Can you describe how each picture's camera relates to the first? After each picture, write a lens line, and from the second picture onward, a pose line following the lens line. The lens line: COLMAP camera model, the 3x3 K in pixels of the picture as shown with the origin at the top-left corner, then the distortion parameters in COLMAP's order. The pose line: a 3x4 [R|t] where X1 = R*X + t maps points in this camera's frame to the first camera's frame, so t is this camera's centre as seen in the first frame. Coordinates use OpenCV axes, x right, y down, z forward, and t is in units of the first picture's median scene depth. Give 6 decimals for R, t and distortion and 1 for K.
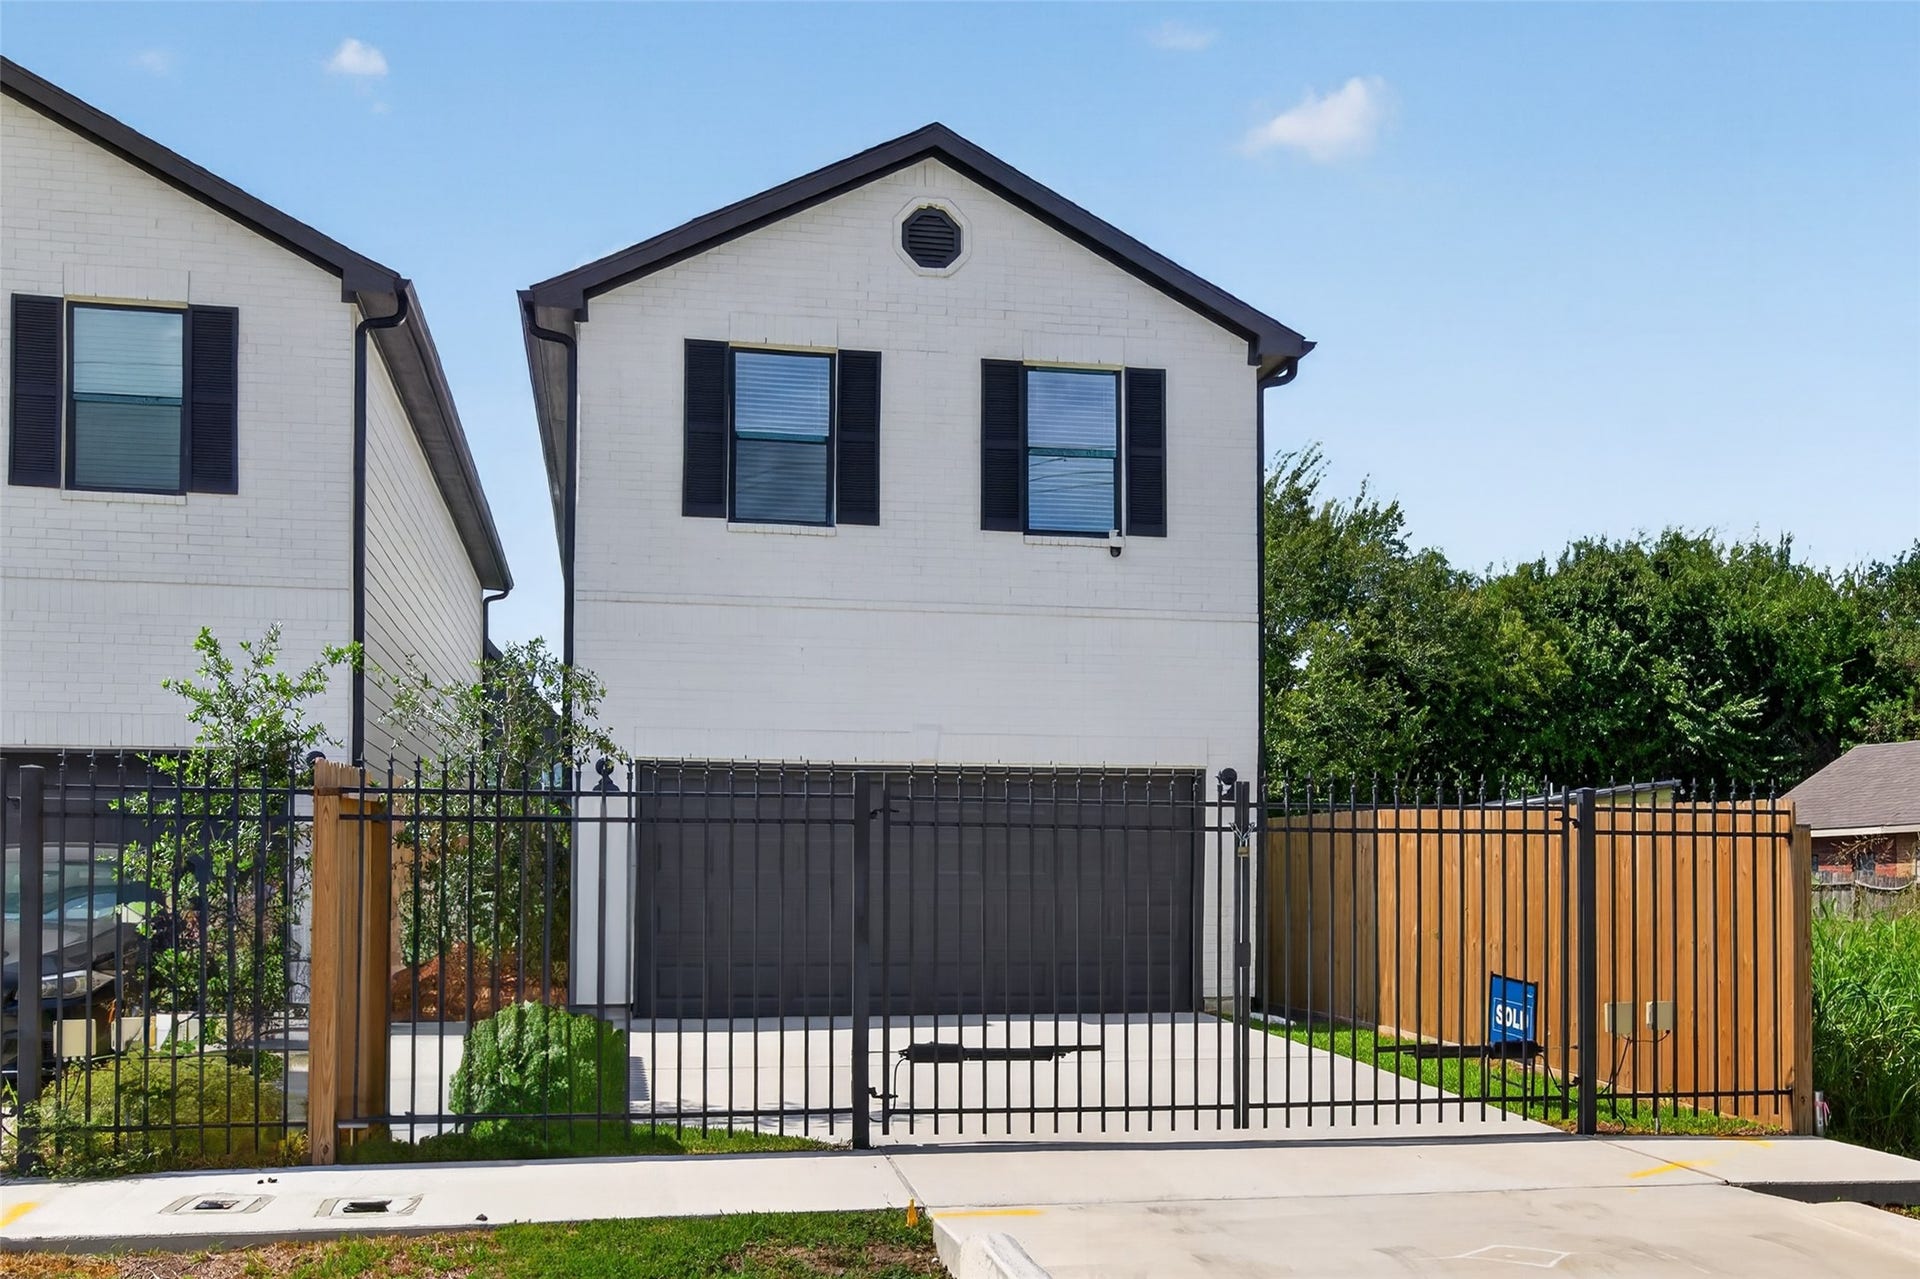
lens RADIAL K [[2140.5, 0, 1094.6], [0, 2140.5, 855.0], [0, 0, 1]] dist [-0.028455, 0.077949]
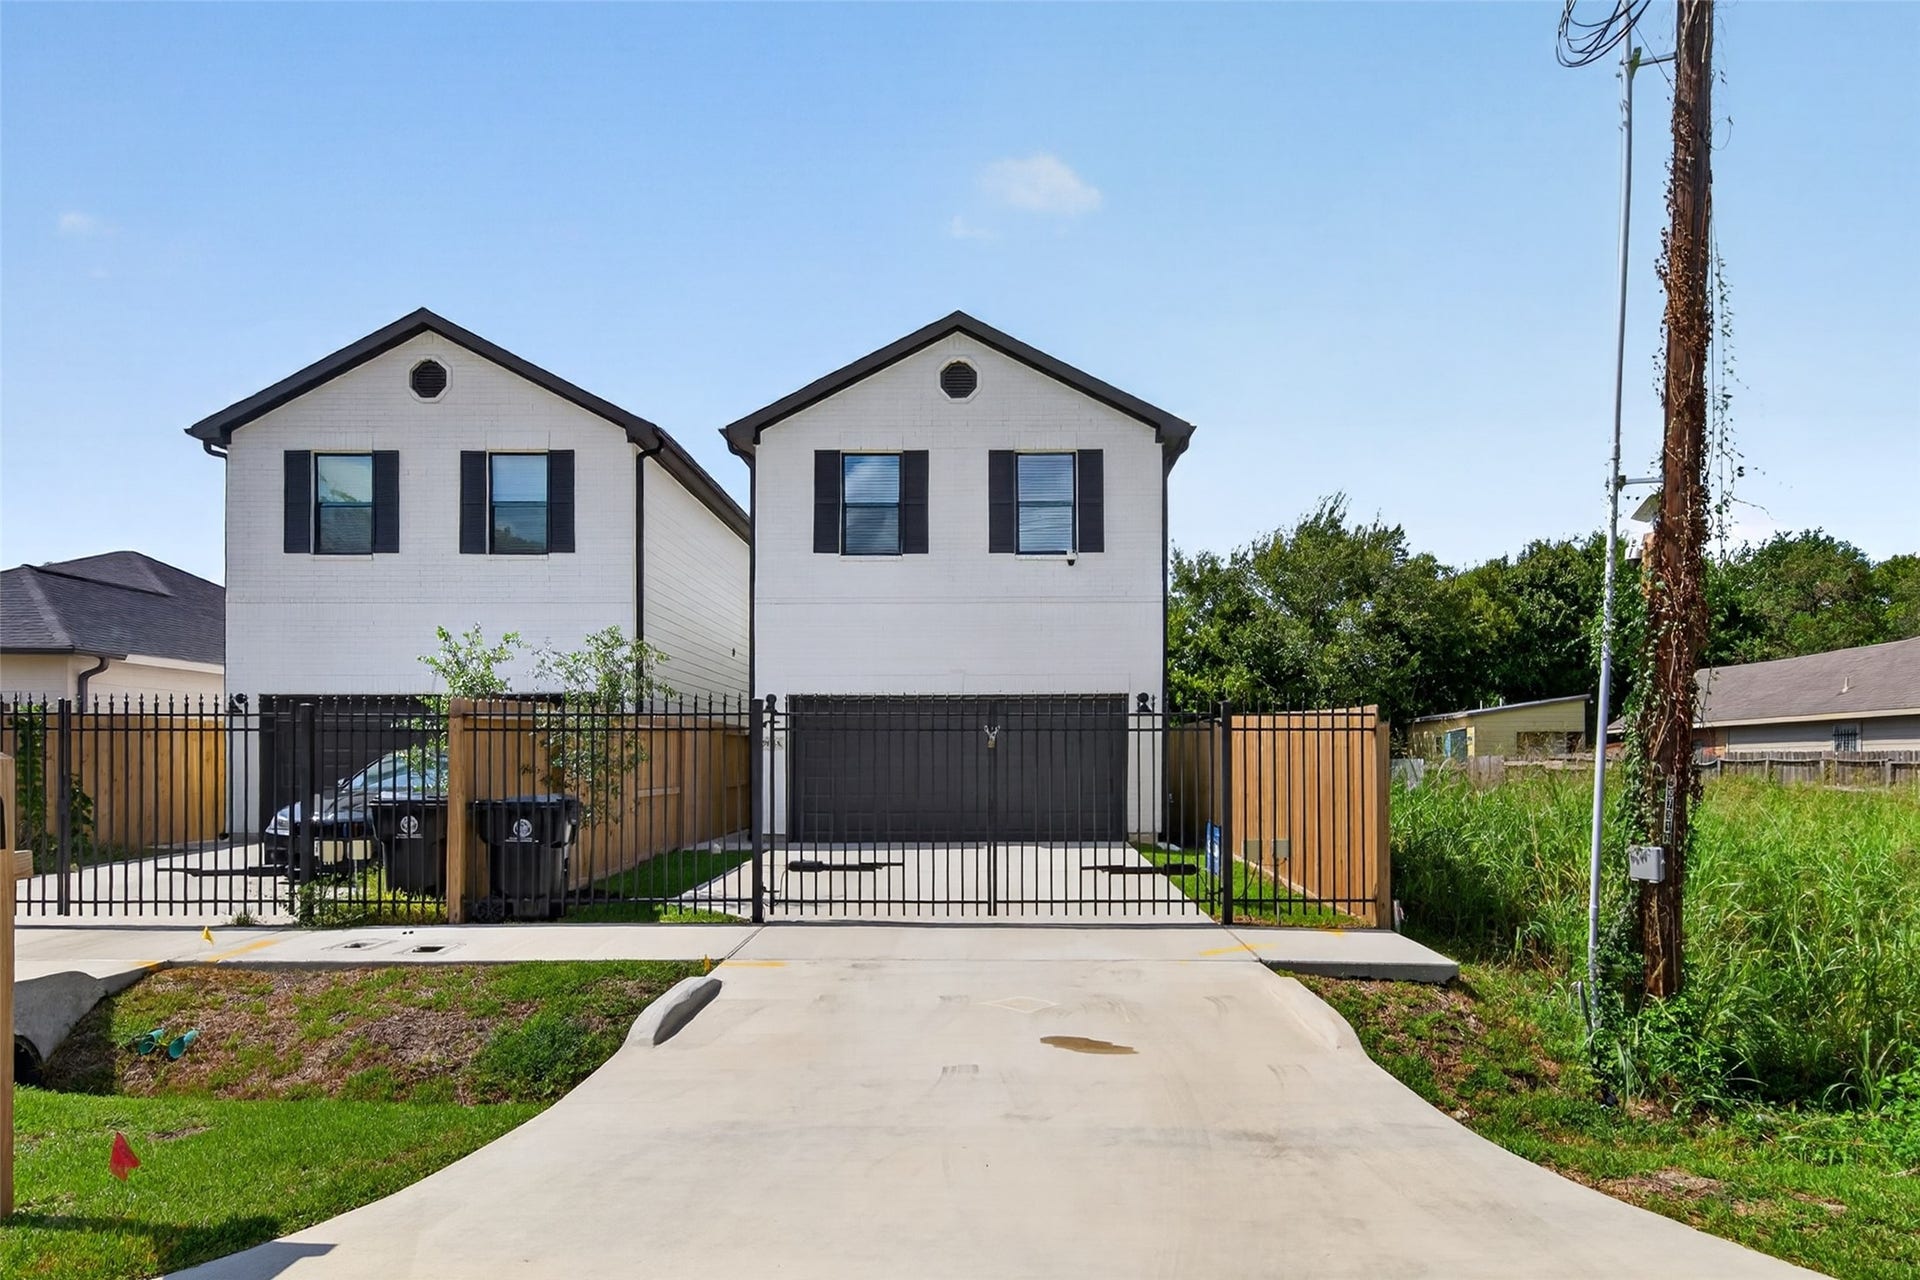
lens RADIAL K [[1240.2, 0, 966.1], [0, 1240.2, 758.3], [0, 0, 1]] dist [-0.003641, 0.001495]
pose [[0.968936, -0.007111, -0.247210, 0.171374], [0.009188, 0.999932, 0.007248, 0.001377], [0.247142, -0.009294, 0.968935, 0.055476]]
